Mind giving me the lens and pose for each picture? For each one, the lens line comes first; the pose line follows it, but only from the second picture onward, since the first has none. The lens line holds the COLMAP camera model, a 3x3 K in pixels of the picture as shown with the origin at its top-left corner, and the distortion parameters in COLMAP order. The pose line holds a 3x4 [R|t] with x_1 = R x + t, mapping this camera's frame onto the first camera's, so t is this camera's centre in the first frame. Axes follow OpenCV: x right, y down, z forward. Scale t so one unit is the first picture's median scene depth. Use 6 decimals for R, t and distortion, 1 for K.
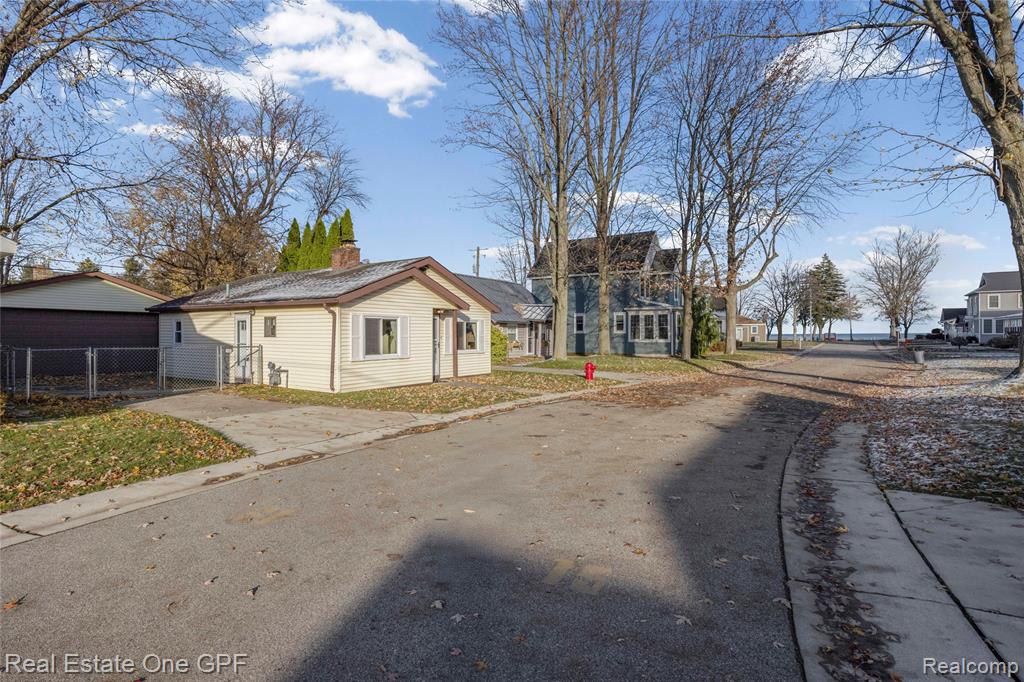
lens RADIAL K [[489.7, 0, 512.3], [0, 489.7, 328.3], [0, 0, 1]] dist [0.001081, 0.000016]
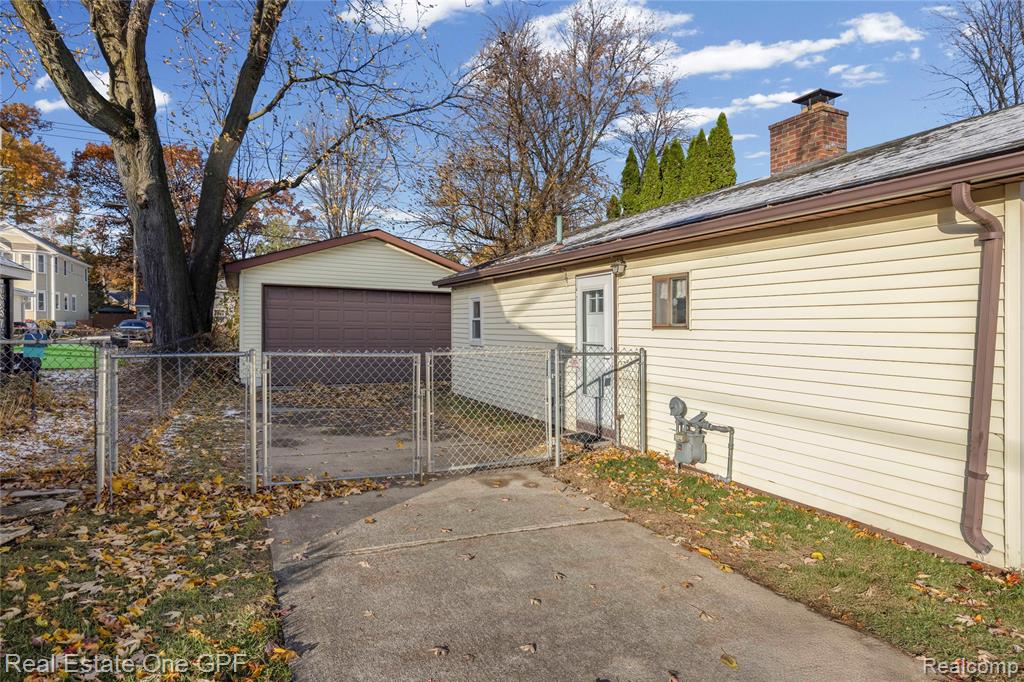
lens RADIAL K [[559.0, 0, 512.0], [0, 559.0, 341.0], [0, 0, 1]] dist [0.000263, -0.000769]
pose [[0.847290, 0.019922, -0.530758, -0.290292], [-0.003825, 0.999499, 0.031410, 0.011092], [0.531118, -0.024583, 0.846941, 0.450436]]
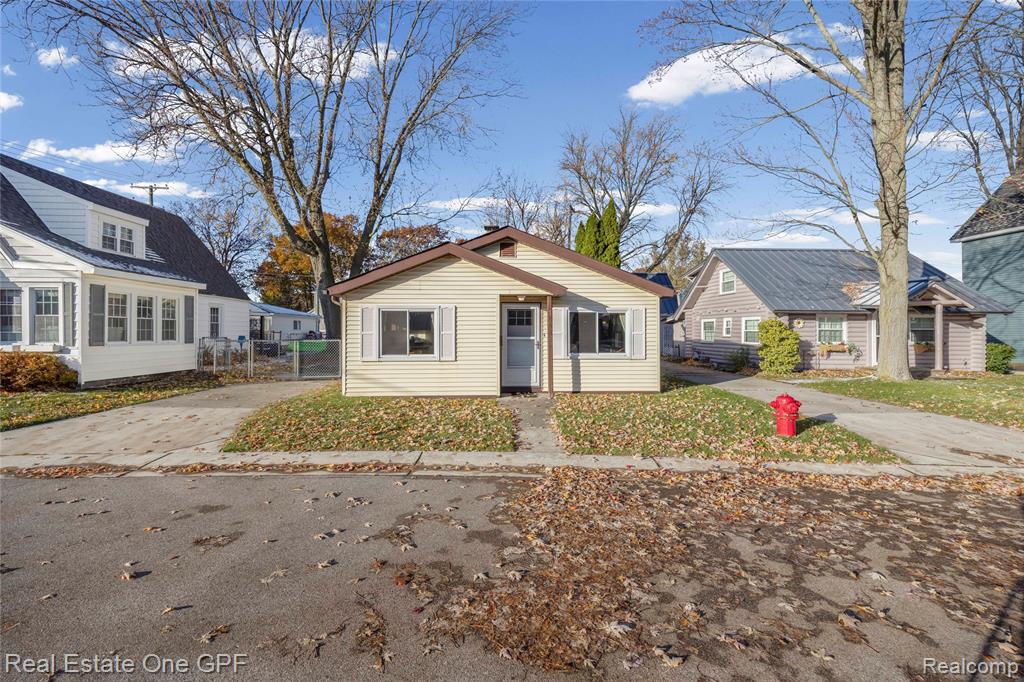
lens RADIAL K [[417.3, 0, 514.3], [0, 417.3, 321.2], [0, 0, 1]] dist [-0.008802, -0.000140]
pose [[0.575627, -0.017724, -0.817520, 0.308684], [0.008020, 0.999839, -0.016029, 0.007647], [0.817673, 0.002670, 0.575677, 0.568612]]
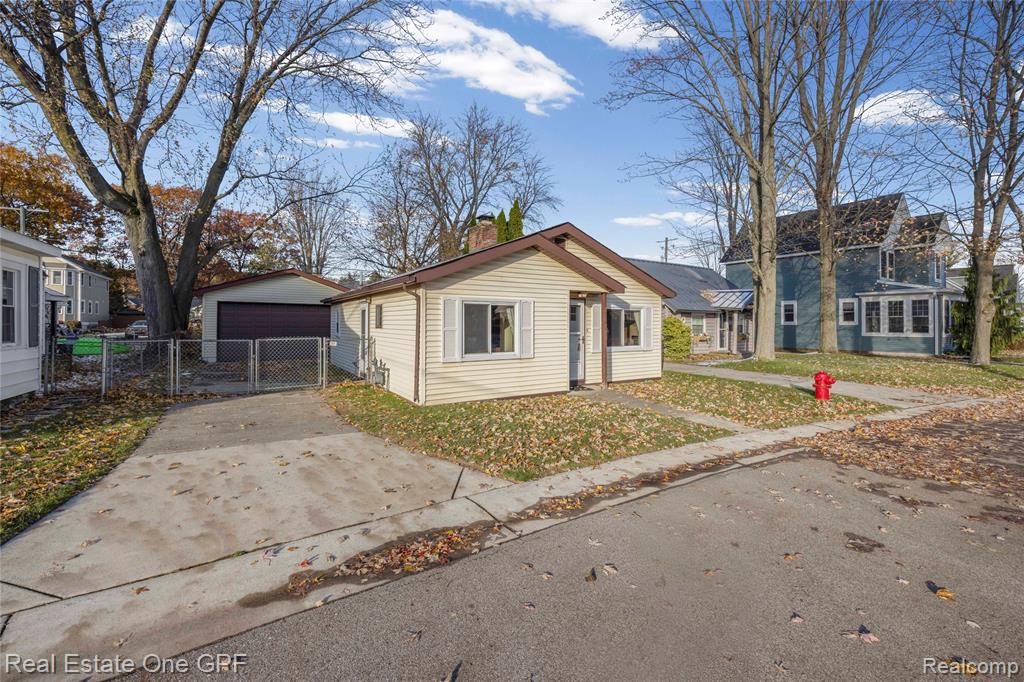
lens RADIAL K [[417.3, 0, 514.3], [0, 417.3, 321.2], [0, 0, 1]] dist [-0.008802, -0.000140]
pose [[0.907019, -0.000148, -0.421091, 0.022697], [0.001671, 0.999993, 0.003249, 0.002740], [0.421087, -0.003650, 0.907013, 0.341561]]
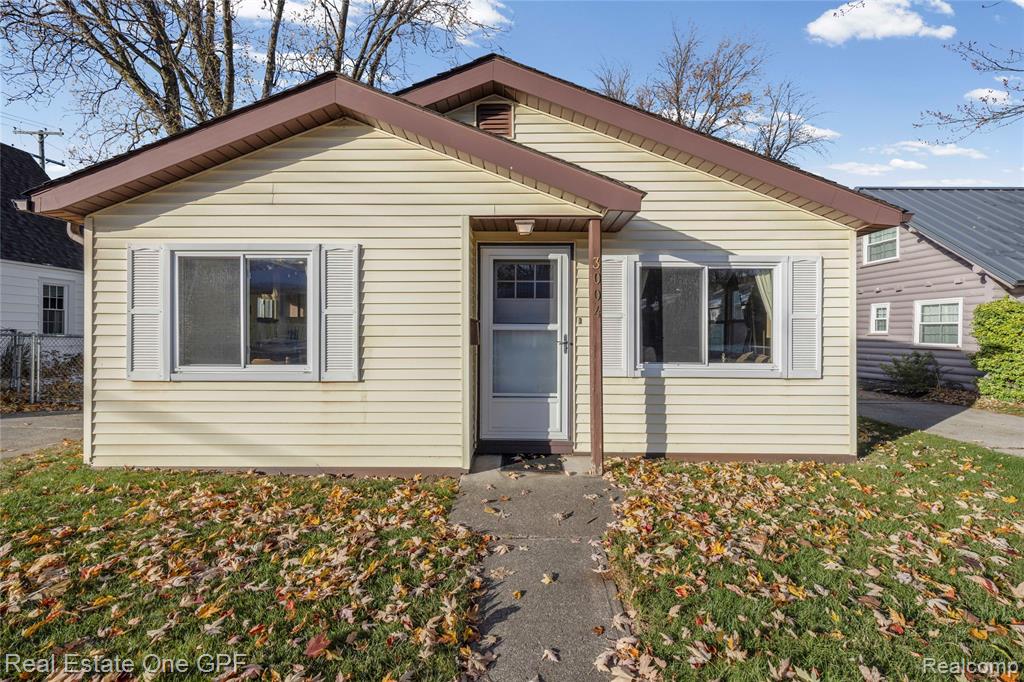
lens RADIAL K [[466.6, 0, 513.9], [0, 466.6, 324.3], [0, 0, 1]] dist [-0.000067, -0.000516]
pose [[0.535931, -0.012029, -0.844176, 0.073899], [0.005389, 0.999927, -0.010827, 0.022779], [0.844245, 0.001253, 0.535956, 0.752453]]
